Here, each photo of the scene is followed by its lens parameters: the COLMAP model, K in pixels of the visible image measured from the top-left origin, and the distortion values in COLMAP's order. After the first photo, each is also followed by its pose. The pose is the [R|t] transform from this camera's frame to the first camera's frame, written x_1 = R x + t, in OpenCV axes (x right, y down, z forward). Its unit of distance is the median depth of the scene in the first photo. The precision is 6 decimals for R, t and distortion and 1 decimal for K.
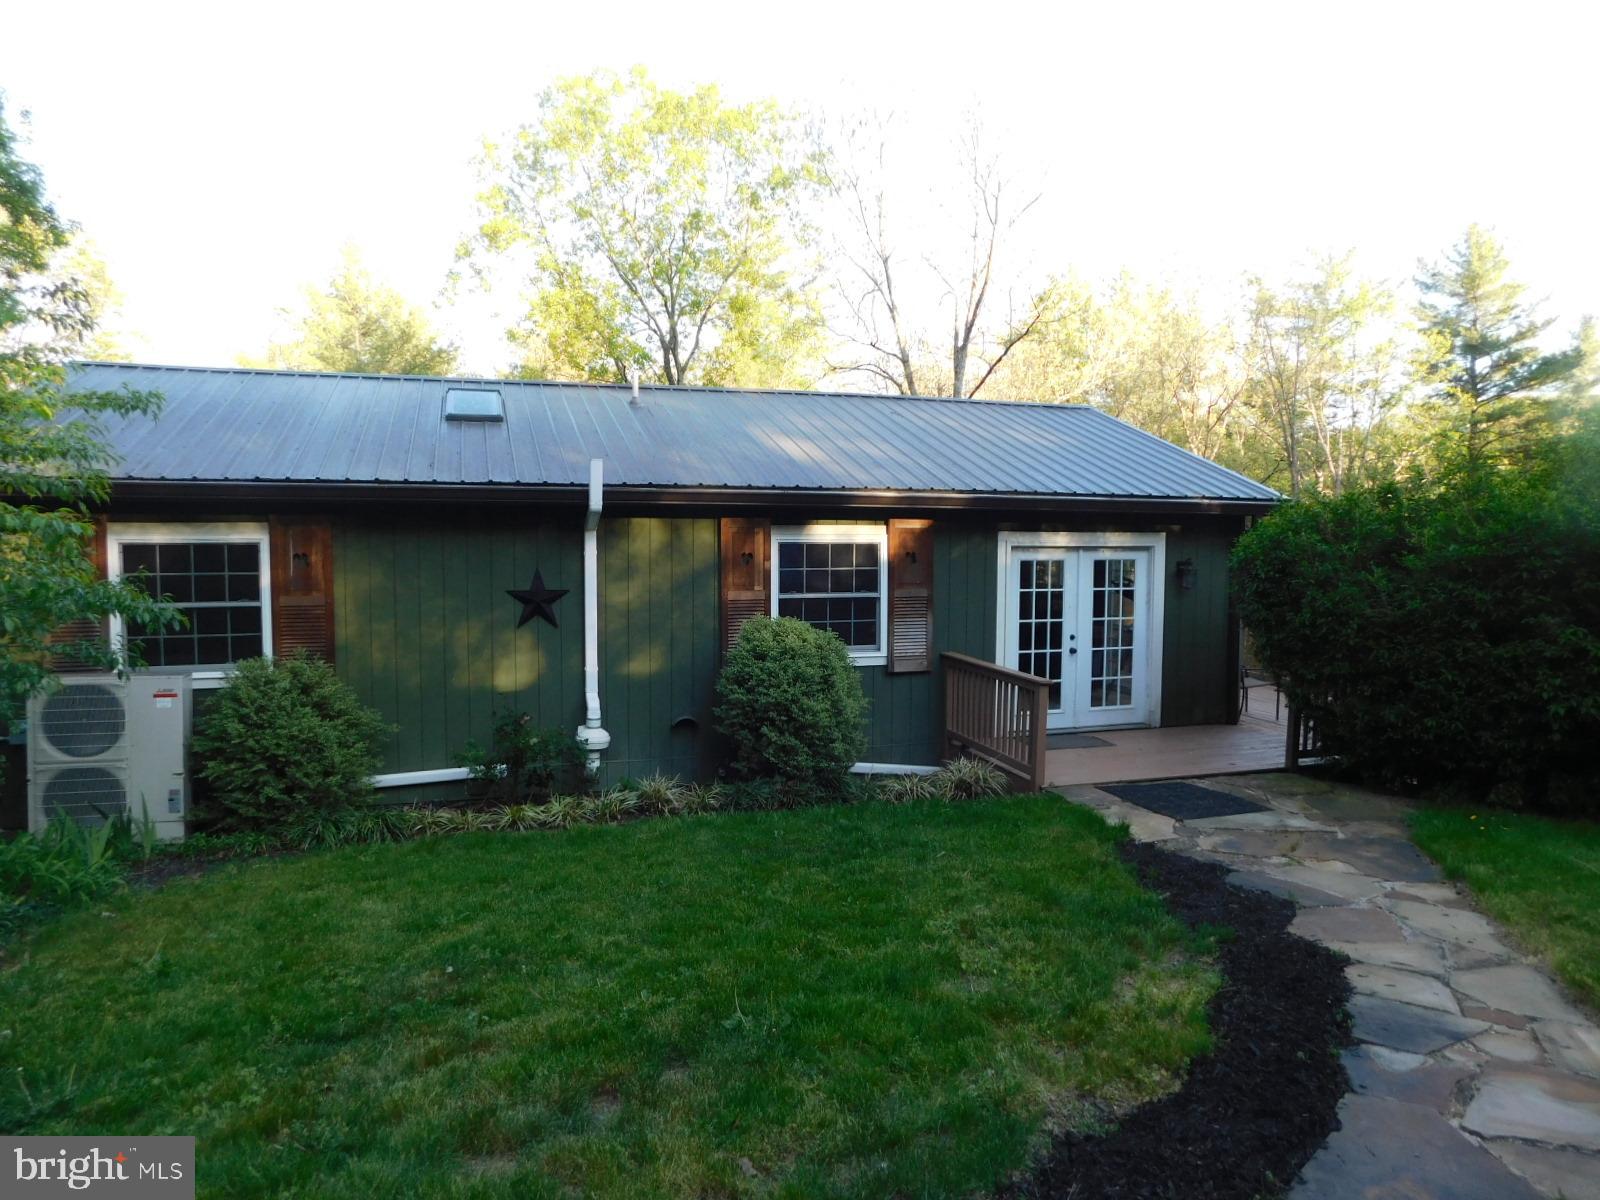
lens RADIAL K [[1063.0, 0, 800.0], [0, 1063.0, 600.0], [0, 0, 1]] dist [-0.068262, 0.061186]
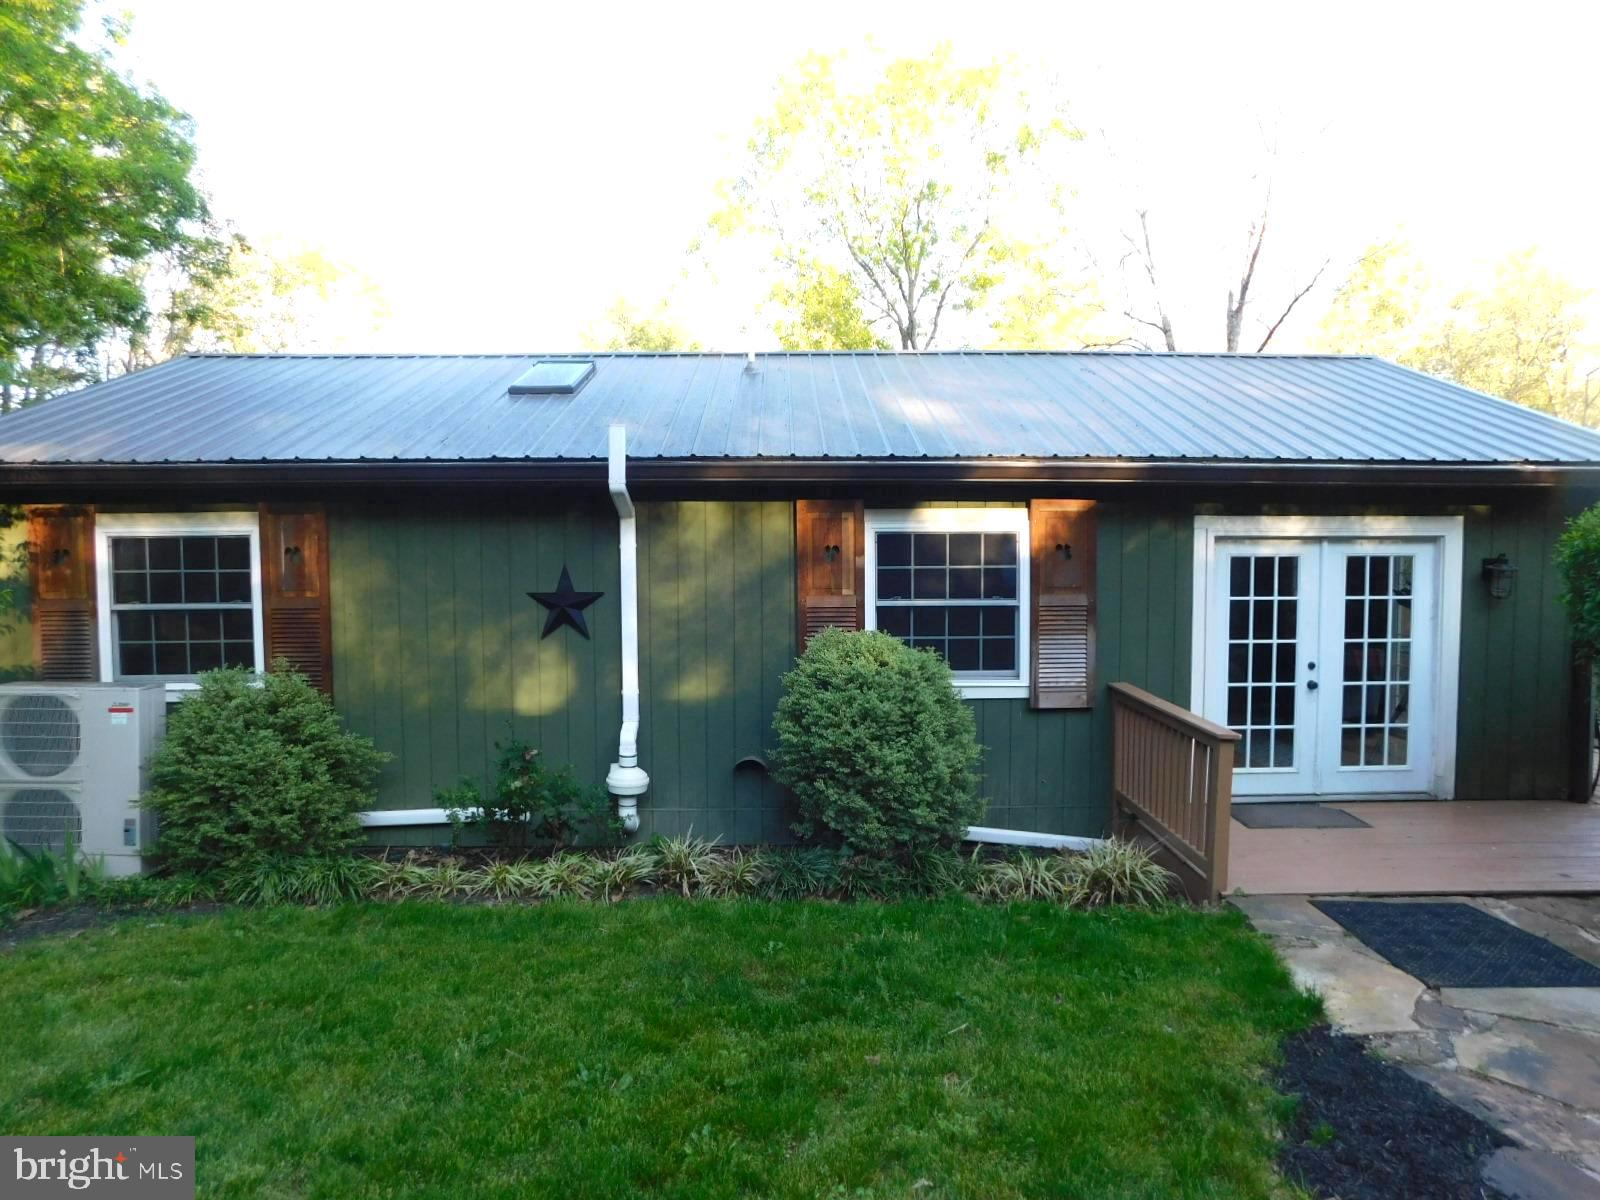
lens RADIAL K [[1063.0, 0, 800.0], [0, 1063.0, 600.0], [0, 0, 1]] dist [-0.068262, 0.061186]
pose [[0.959415, 0.009054, -0.281853, 0.145494], [-0.011034, 0.999924, -0.005438, -0.001109], [0.281782, 0.008328, 0.959442, 0.267870]]
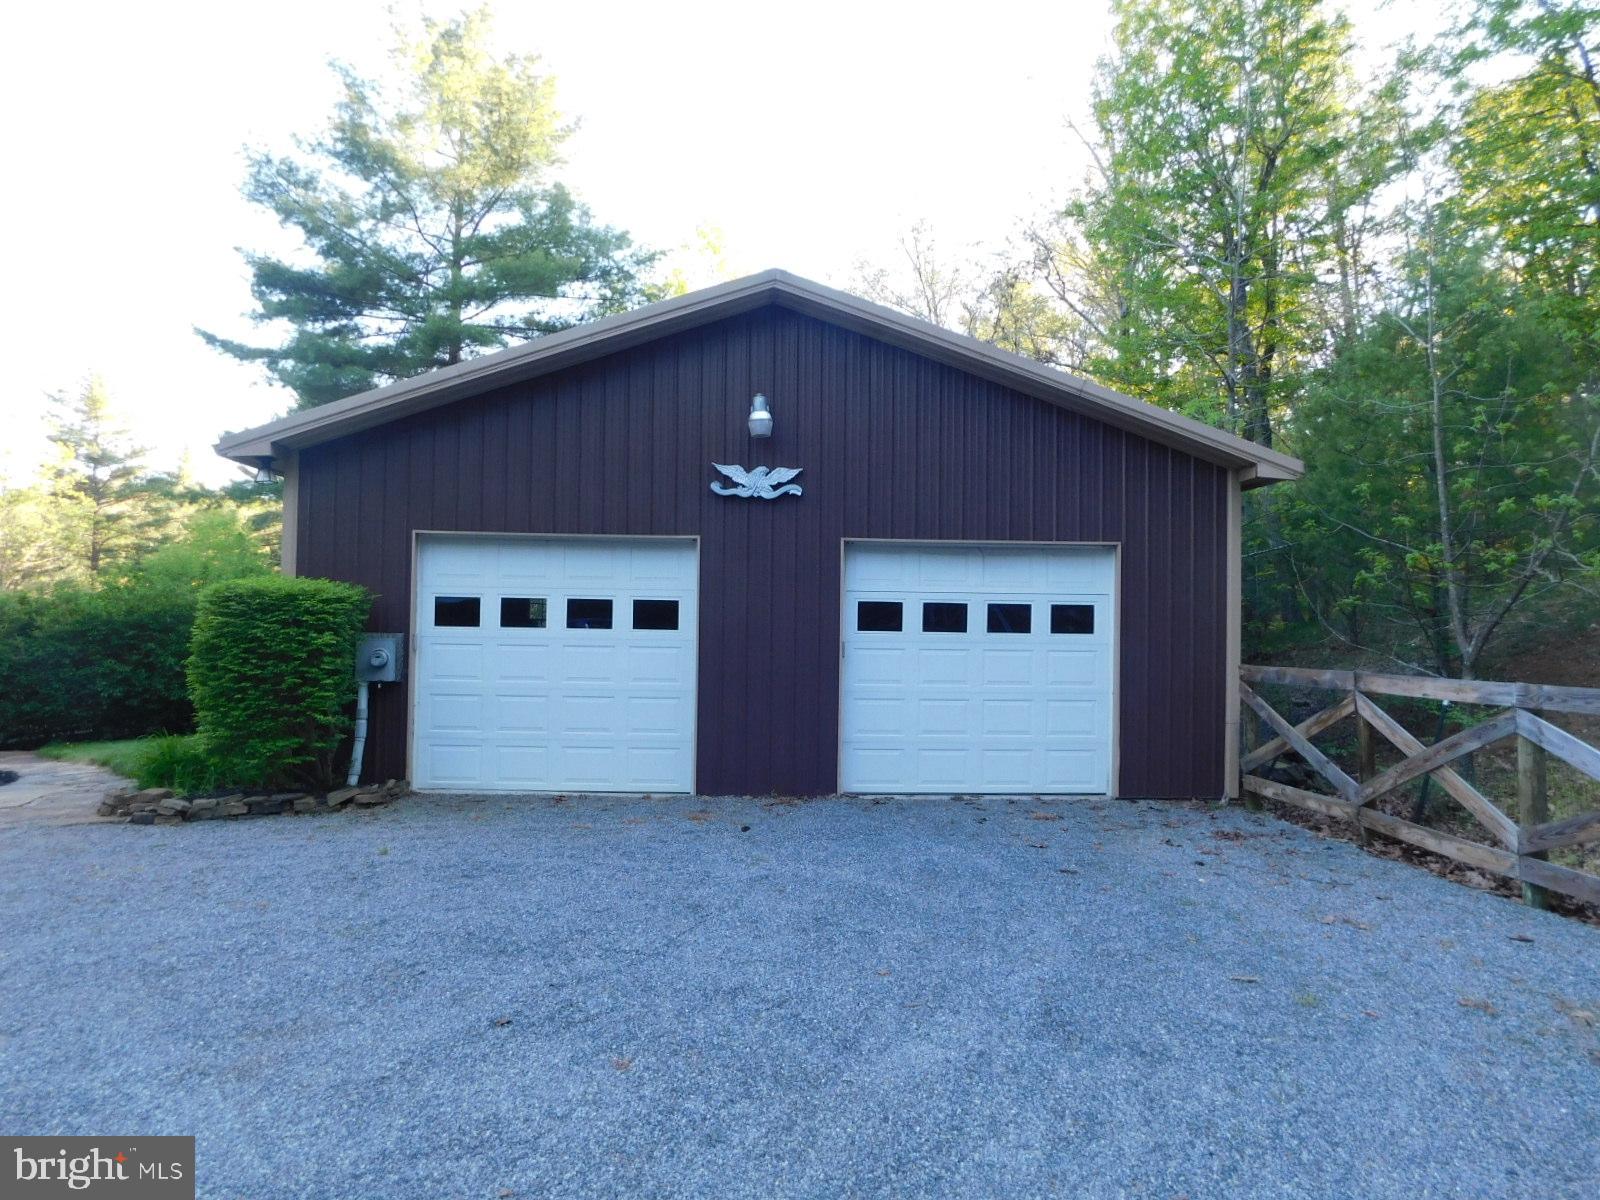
lens RADIAL K [[1063.0, 0, 800.0], [0, 1063.0, 600.0], [0, 0, 1]] dist [-0.068262, 0.061186]
pose [[0.402149, 0.023966, 0.915261, -0.649512], [0.044219, 0.997982, -0.045561, 0.053764], [-0.914506, 0.058794, 0.400278, -1.125277]]
